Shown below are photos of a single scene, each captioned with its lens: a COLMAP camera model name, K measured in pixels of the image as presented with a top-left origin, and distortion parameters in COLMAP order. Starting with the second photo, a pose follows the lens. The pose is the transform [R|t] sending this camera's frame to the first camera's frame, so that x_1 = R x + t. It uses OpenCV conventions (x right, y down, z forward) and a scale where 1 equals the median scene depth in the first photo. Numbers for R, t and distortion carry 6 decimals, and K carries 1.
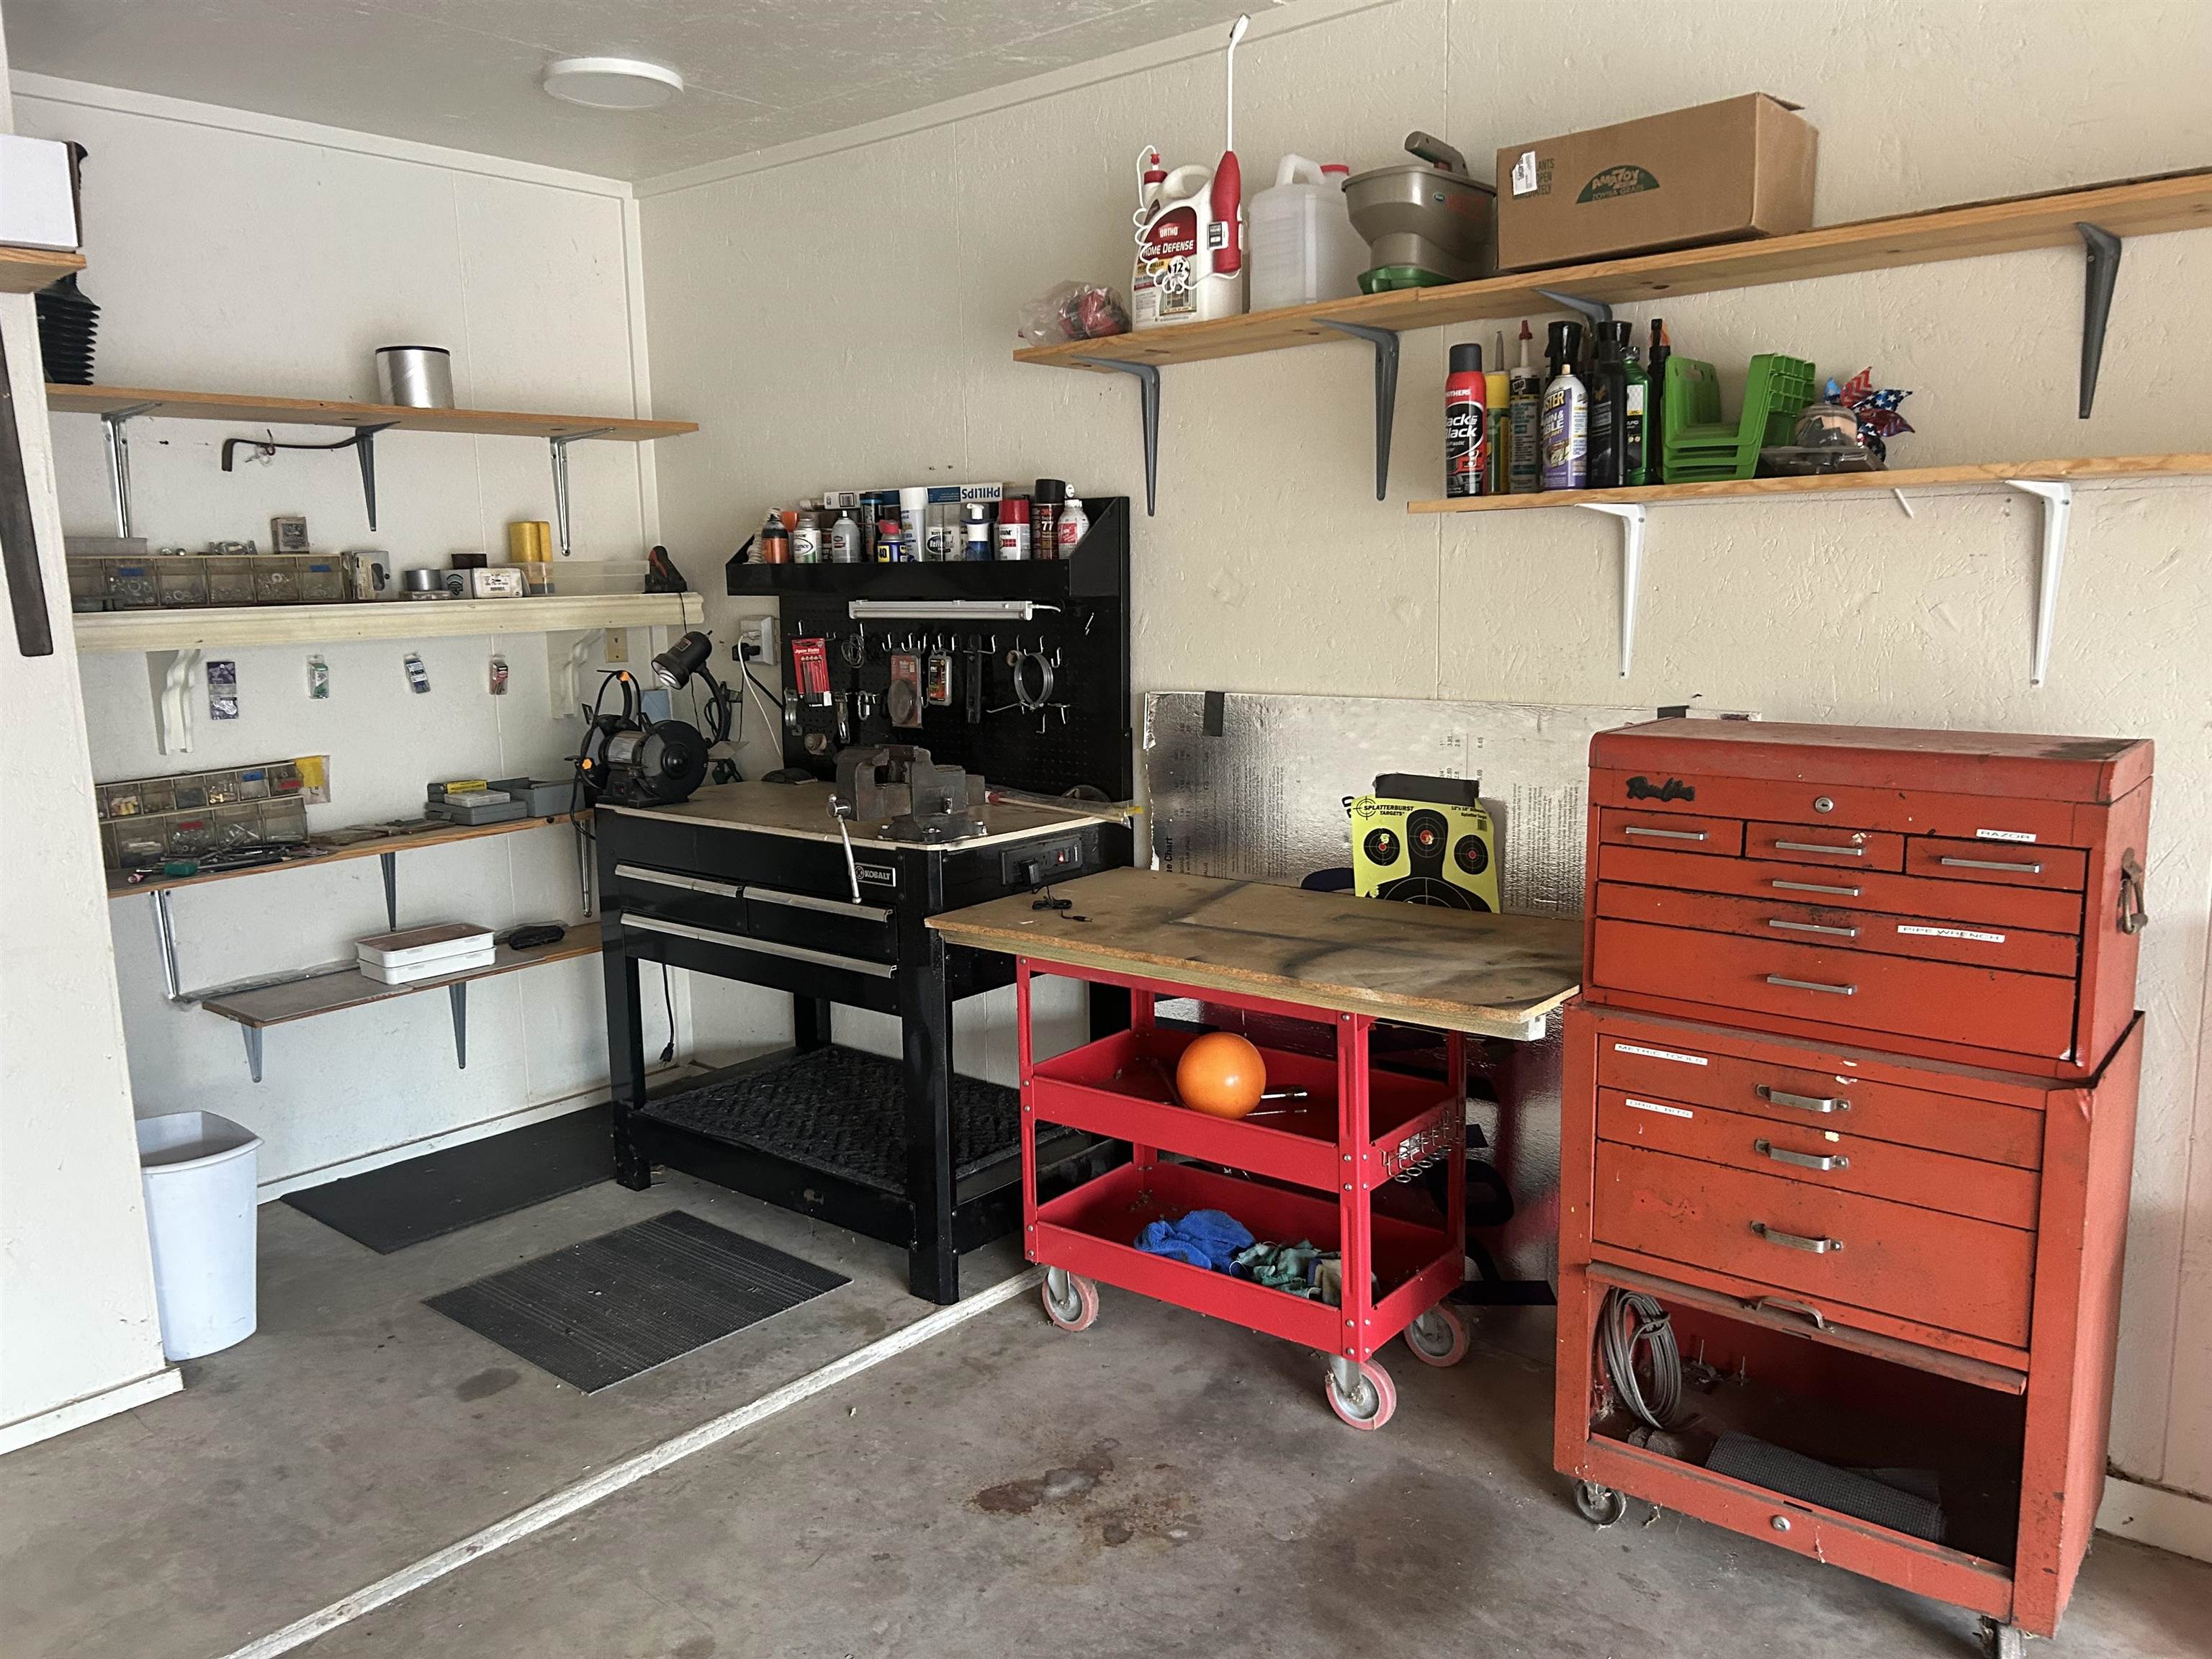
lens RADIAL K [[1693.9, 0, 1097.6], [0, 1693.9, 841.2], [0, 0, 1]] dist [0.069440, -0.005907]
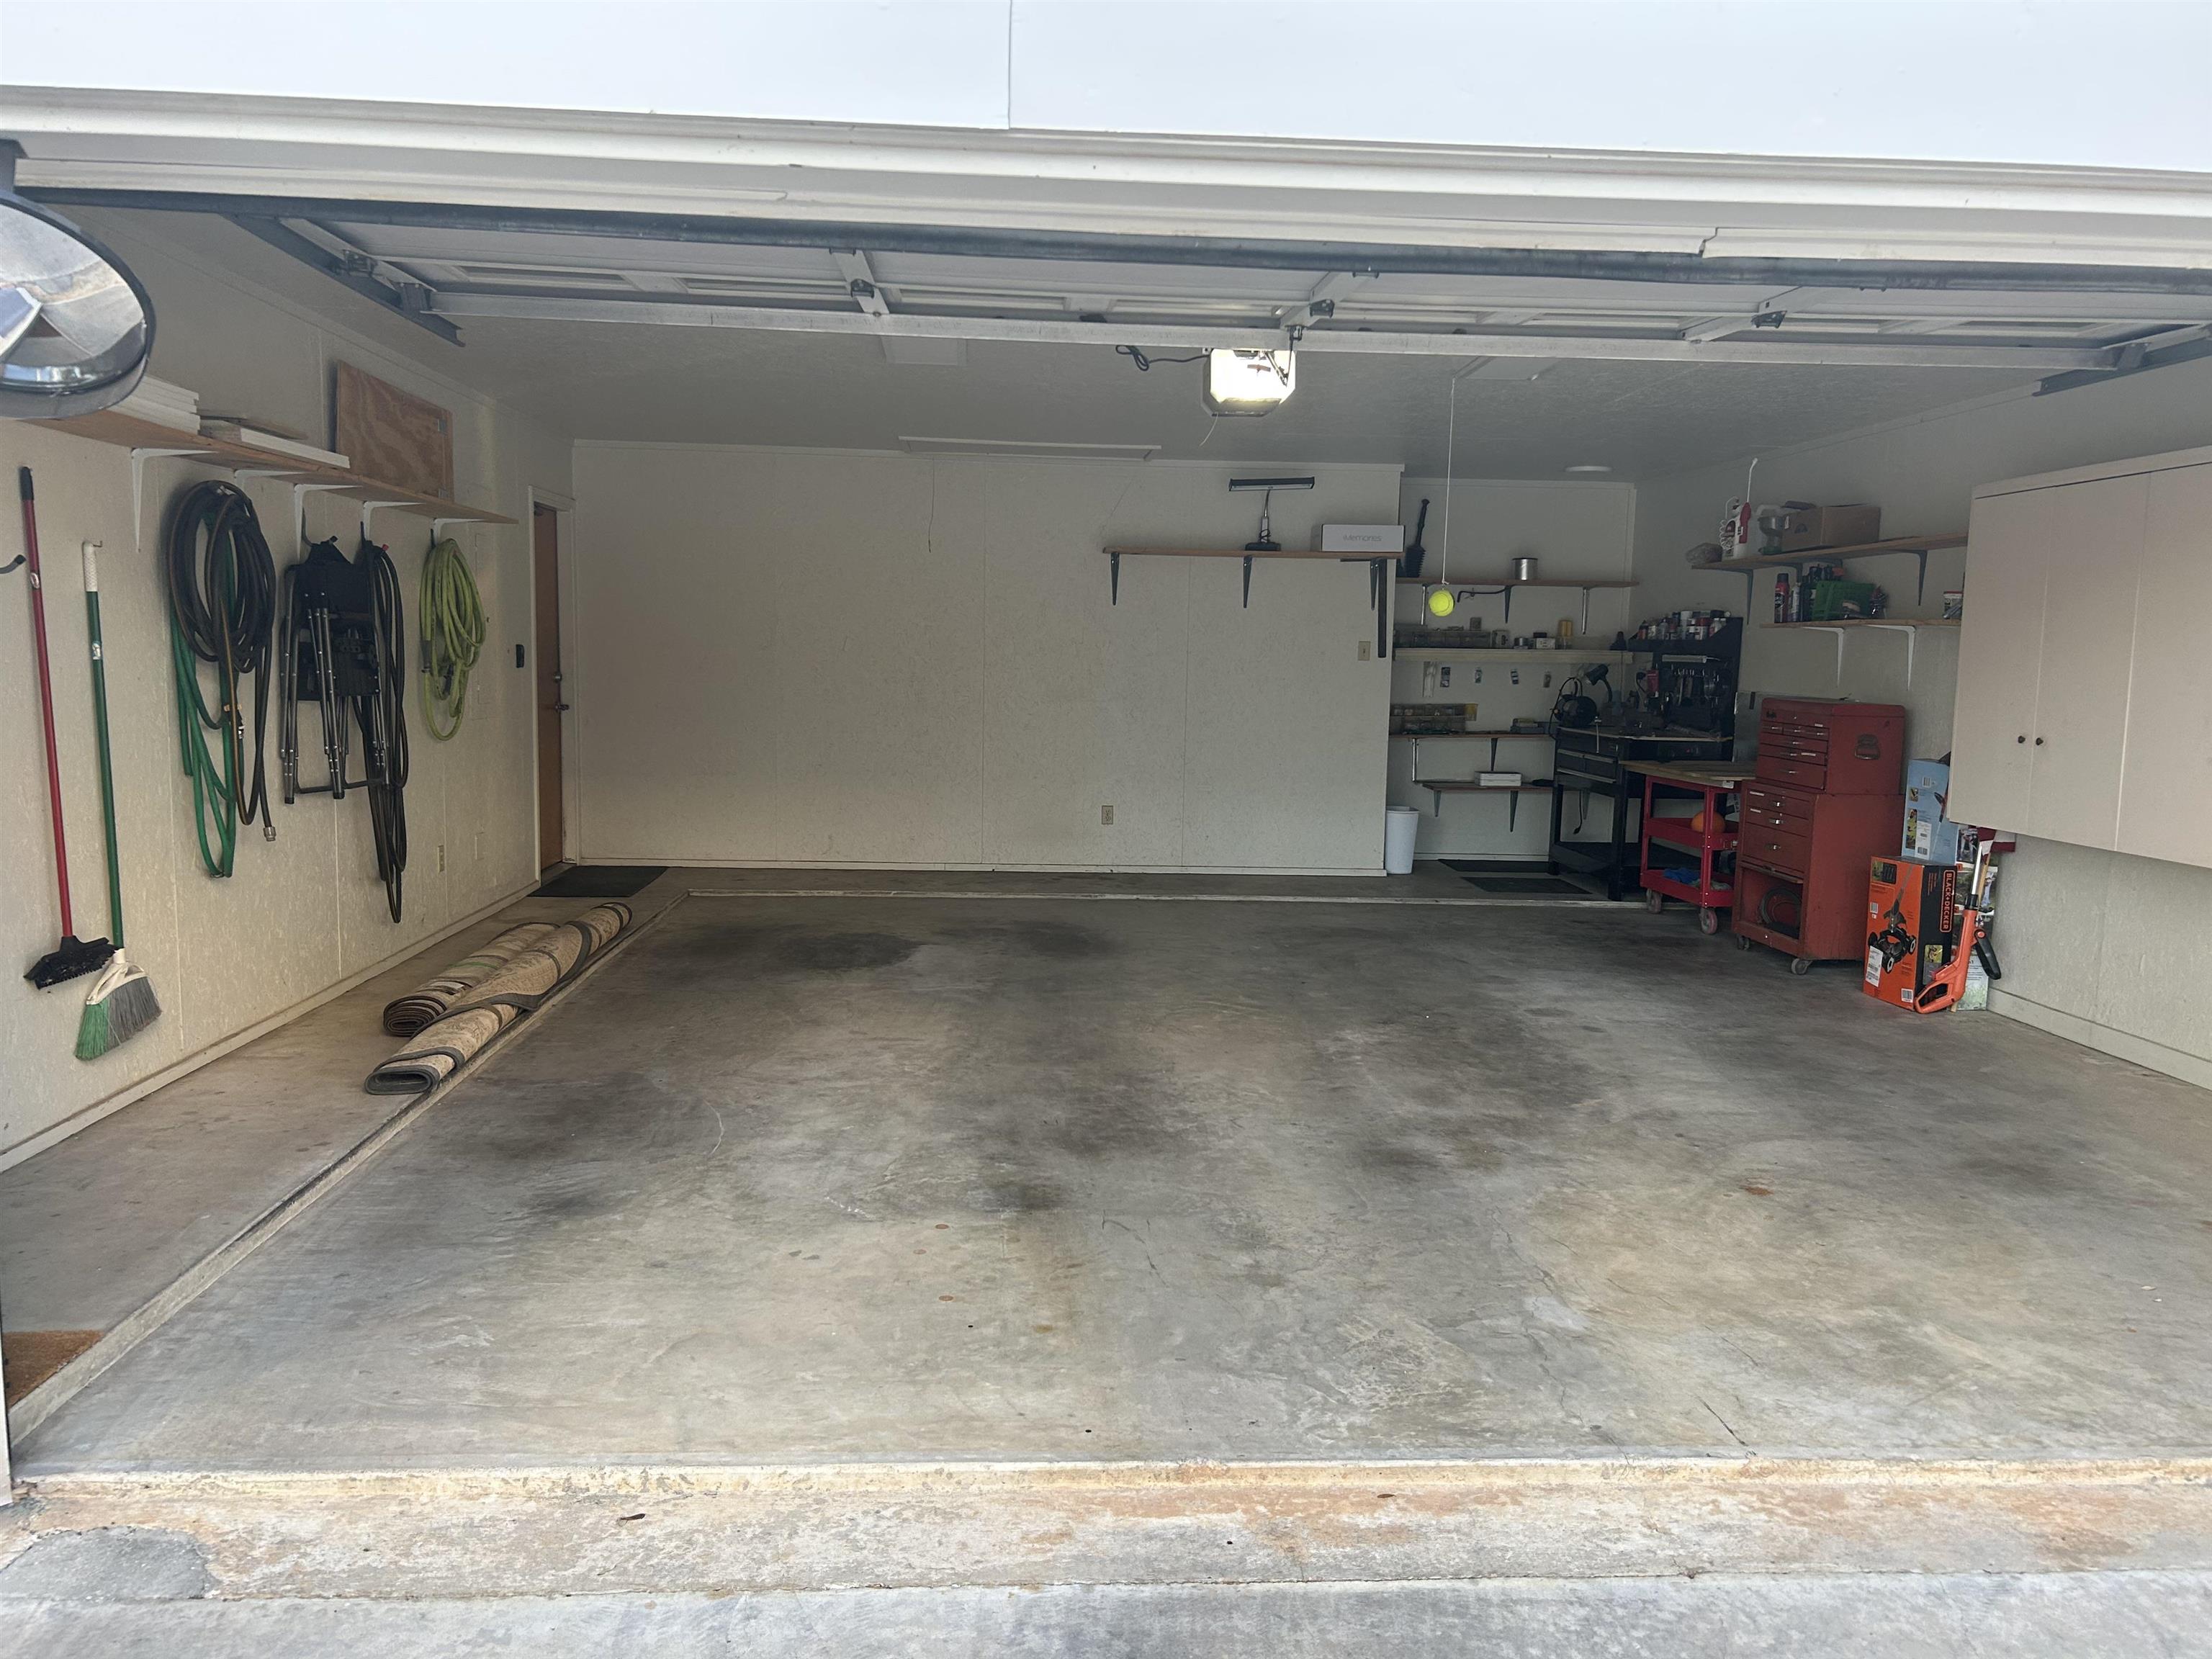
lens RADIAL K [[1693.9, 0, 1102.4], [0, 1693.9, 833.1], [0, 0, 1]] dist [0.069440, -0.005907]
pose [[0.703653, 0.117252, -0.700803, 1.067798], [-0.152450, 0.988235, 0.012273, 0.213885], [0.693997, 0.098201, 0.713249, -1.344611]]
